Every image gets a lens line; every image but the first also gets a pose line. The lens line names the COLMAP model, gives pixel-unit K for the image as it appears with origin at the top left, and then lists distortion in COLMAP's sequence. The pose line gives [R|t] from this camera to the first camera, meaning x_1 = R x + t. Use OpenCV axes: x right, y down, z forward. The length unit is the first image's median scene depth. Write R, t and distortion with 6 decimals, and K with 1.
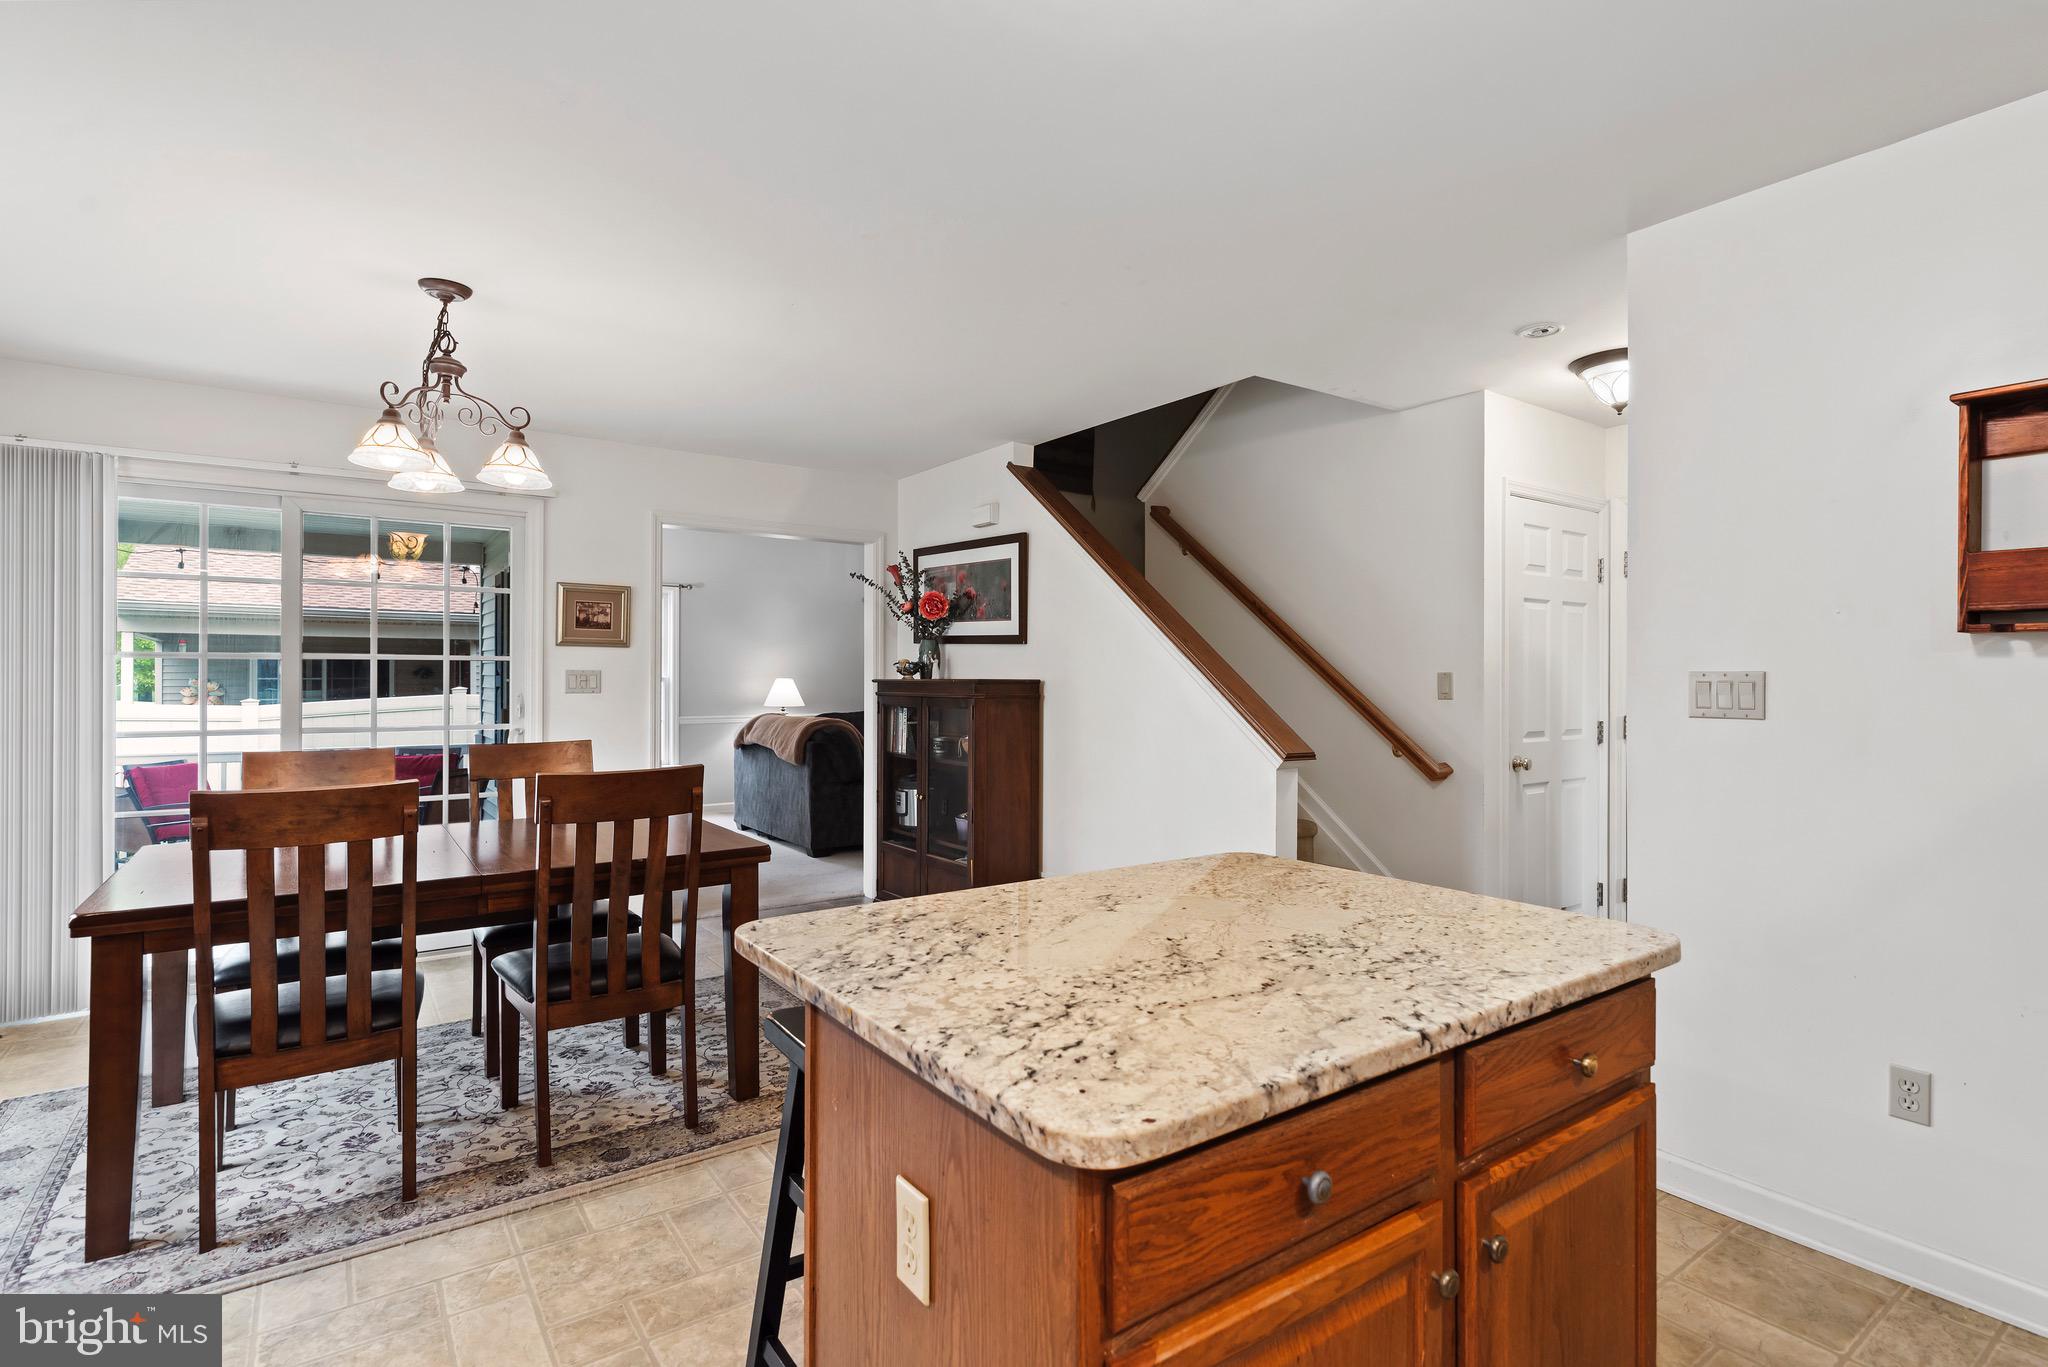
lens RADIAL K [[1001.2, 0, 1032.6], [0, 1001.2, 678.7], [0, 0, 1]] dist [-0.002831, 0.001252]
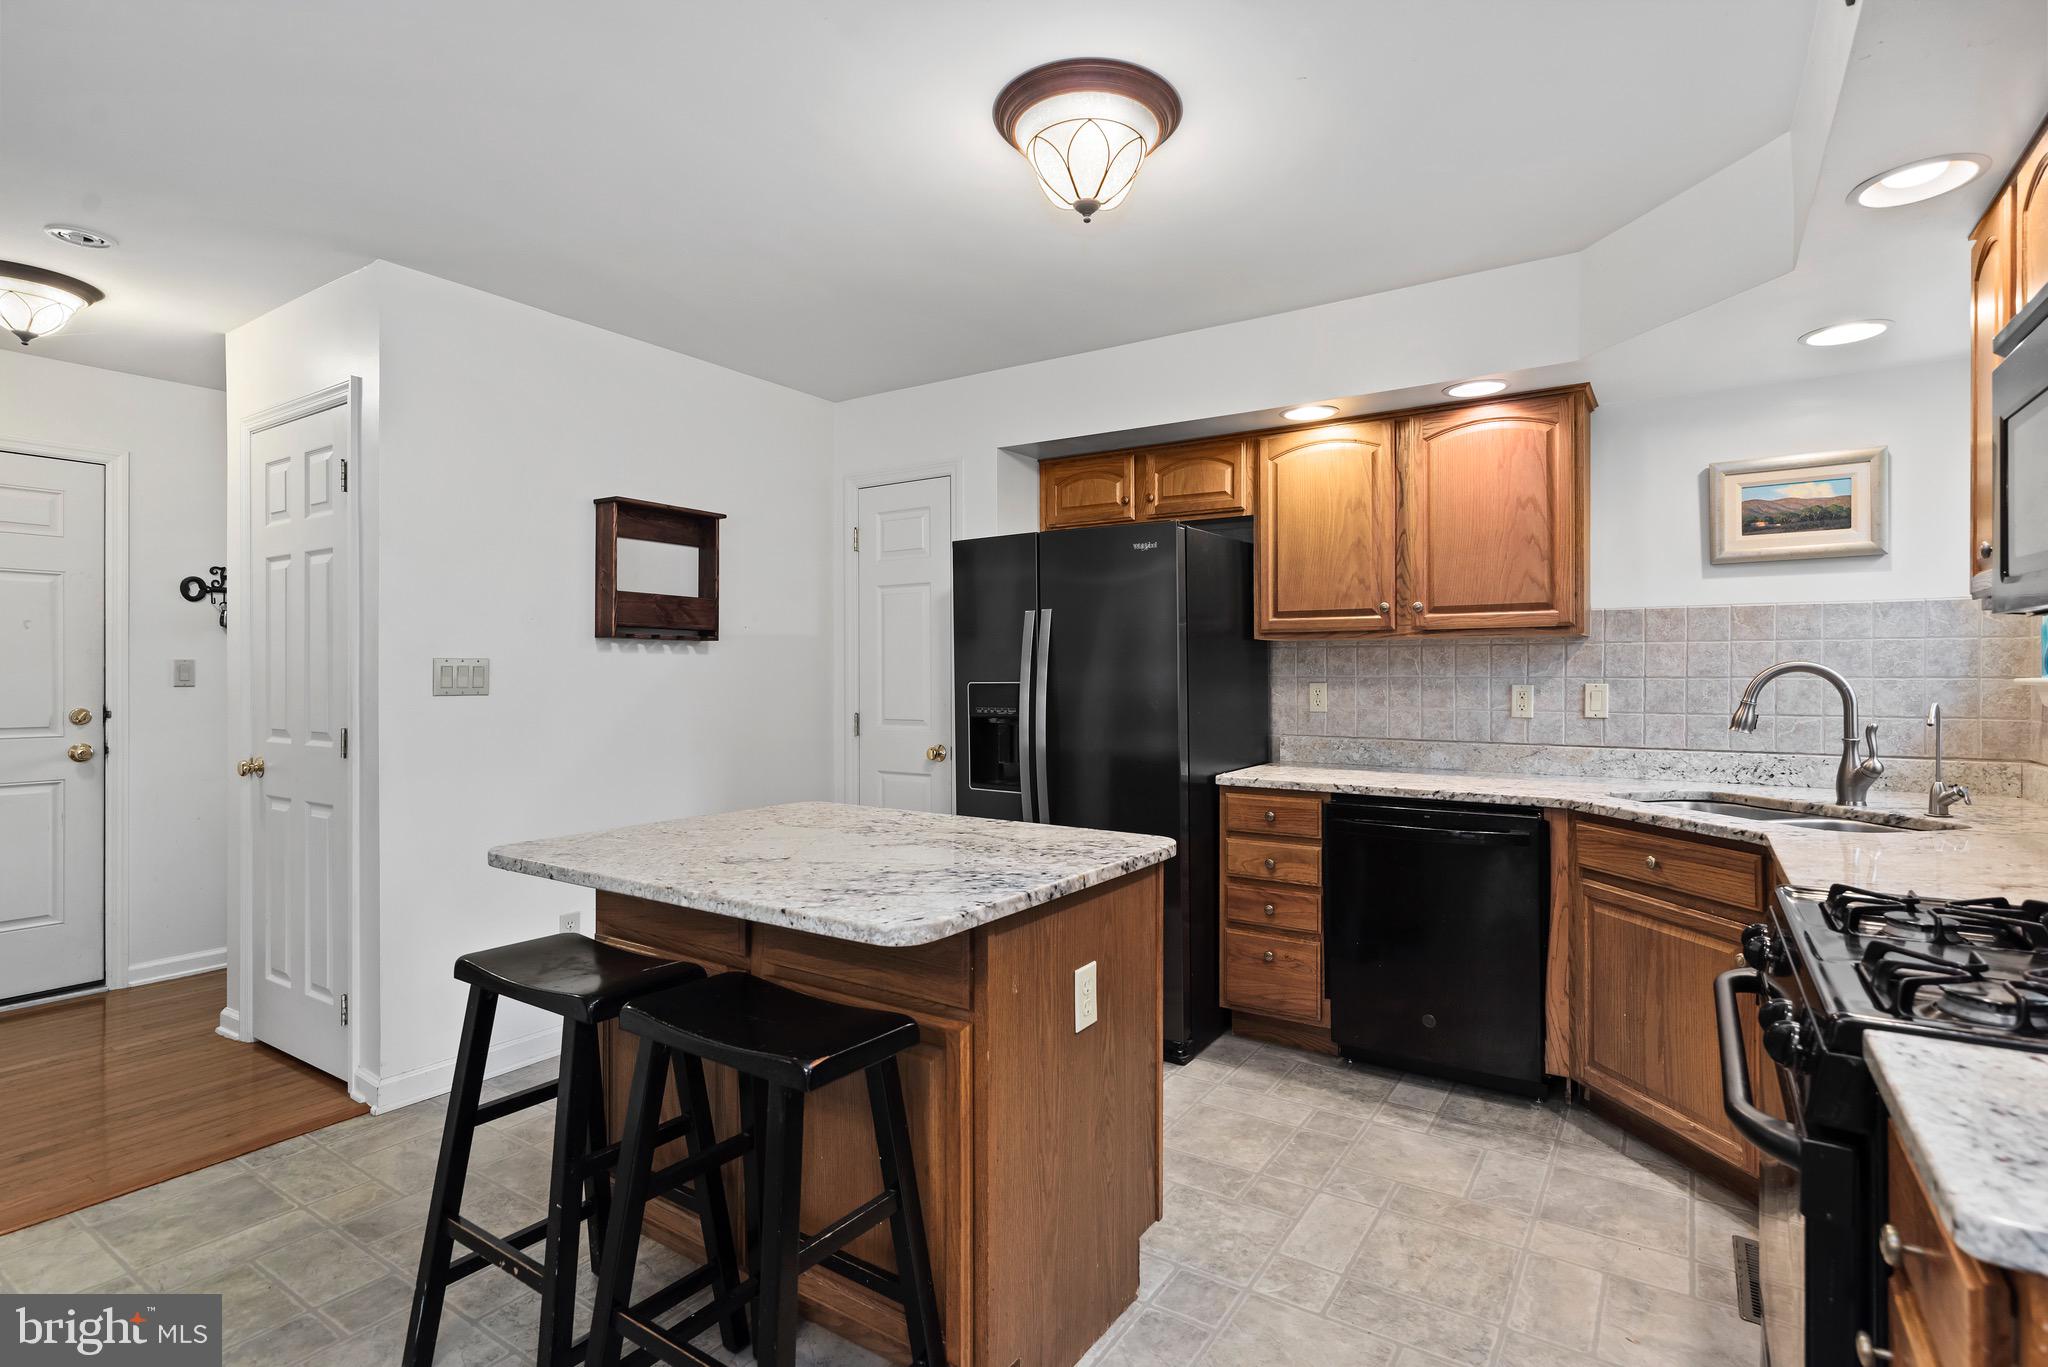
lens RADIAL K [[1001.2, 0, 1040.8], [0, 1001.2, 669.5], [0, 0, 1]] dist [-0.002831, 0.001252]
pose [[-0.367103, 0.000795, 0.930180, -1.416637], [0.000954, 0.999999, -0.000478, 0.014083], [-0.930180, 0.000712, -0.367104, 1.447715]]
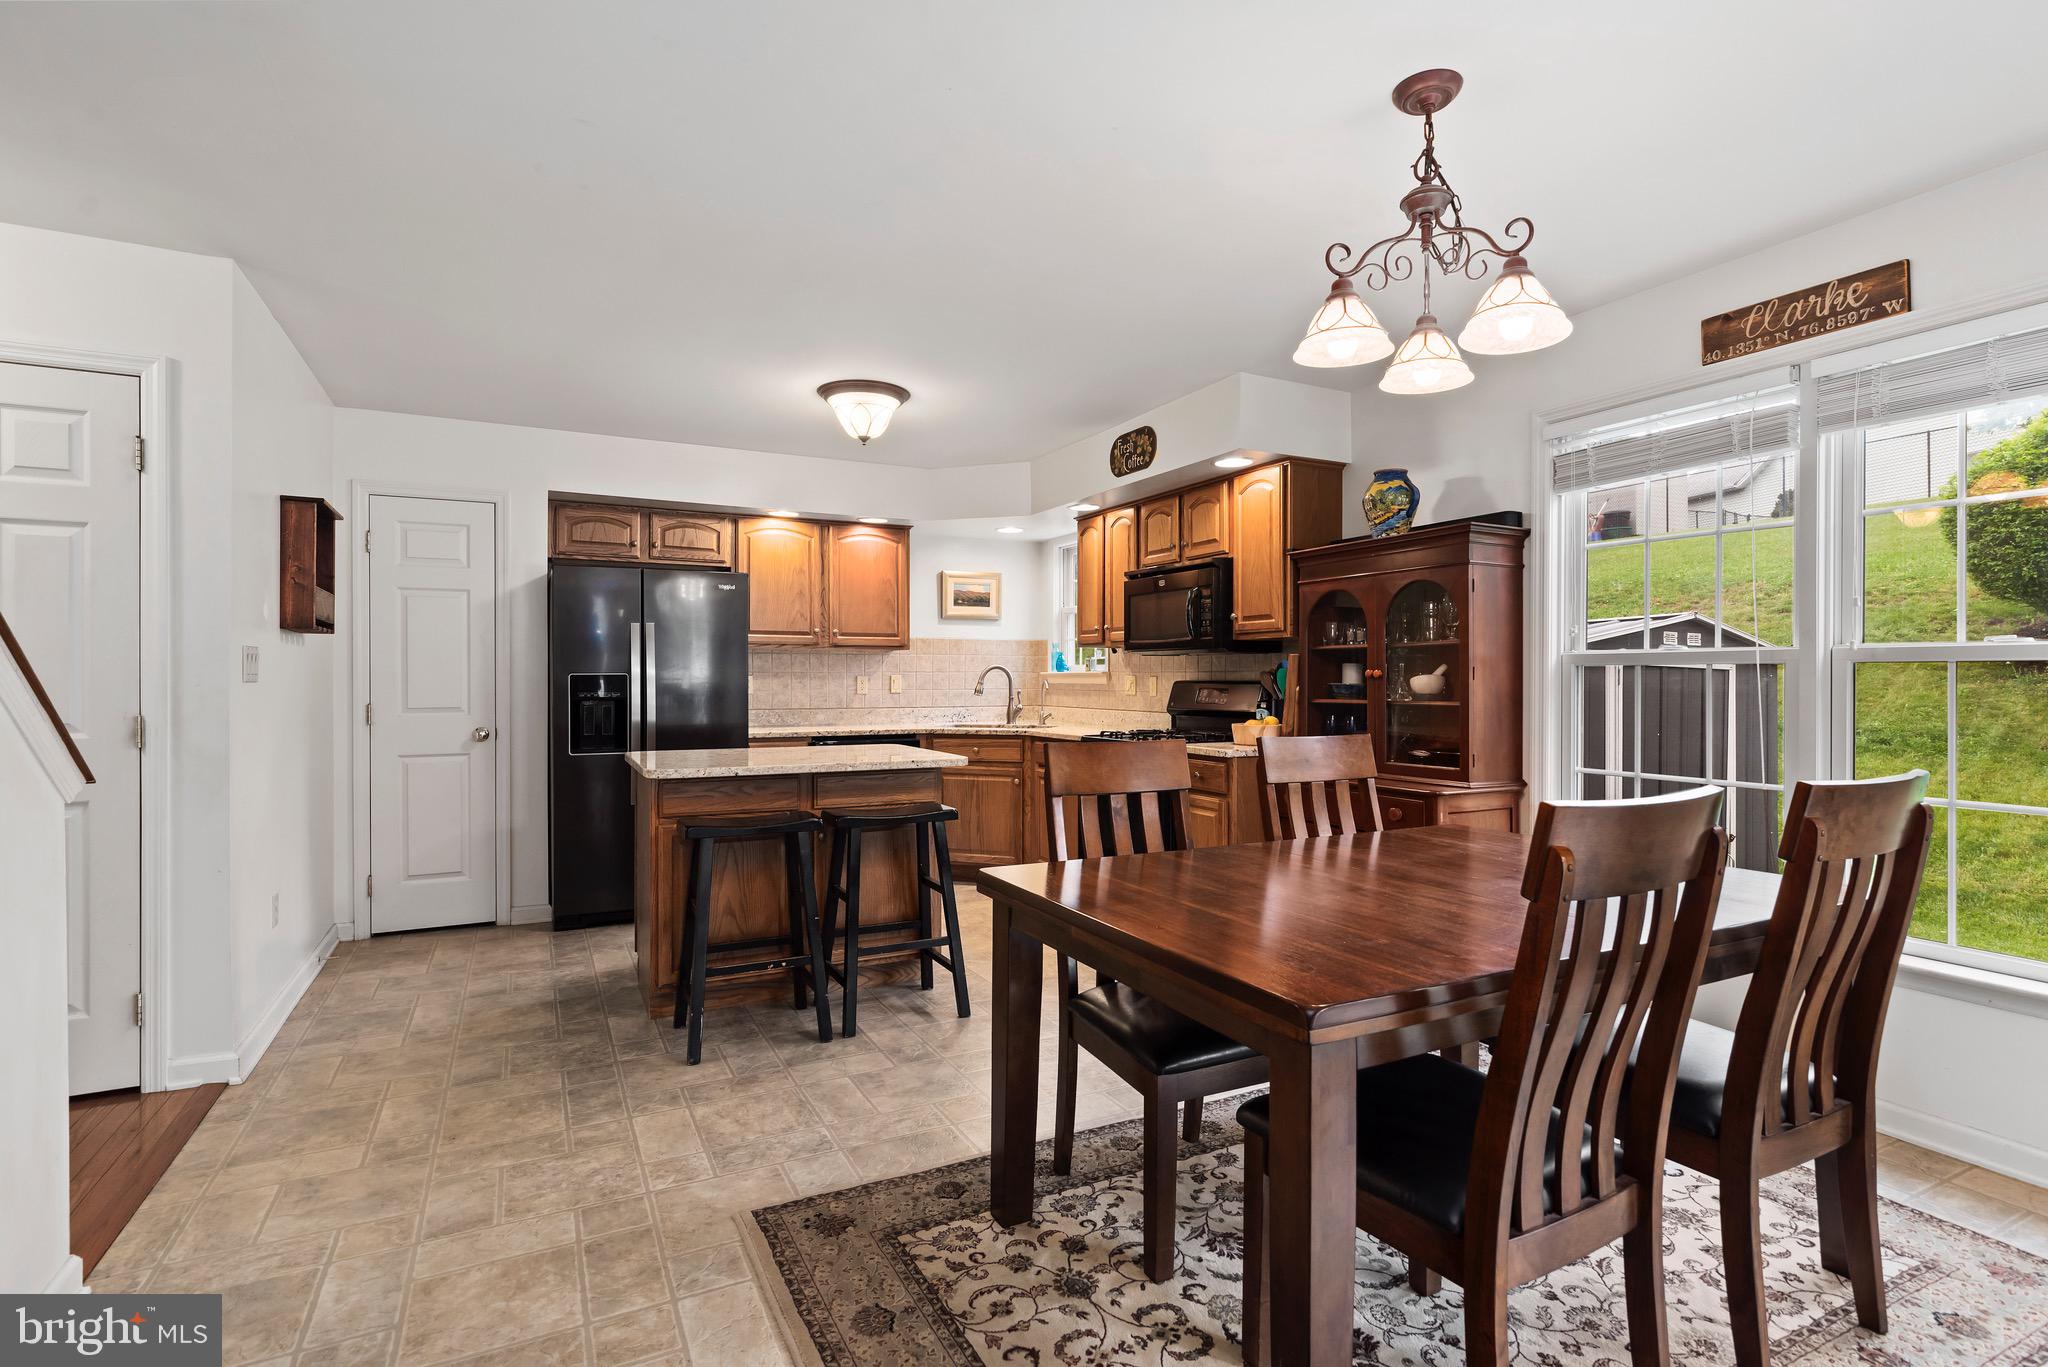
lens RADIAL K [[1001.2, 0, 1045.2], [0, 1001.2, 682.6], [0, 0, 1]] dist [-0.002831, 0.001252]
pose [[-0.990809, -0.002377, 0.135244, -0.967335], [-0.001631, 0.999983, 0.005624, 0.057335], [-0.135255, 0.005352, -0.990796, 4.031406]]
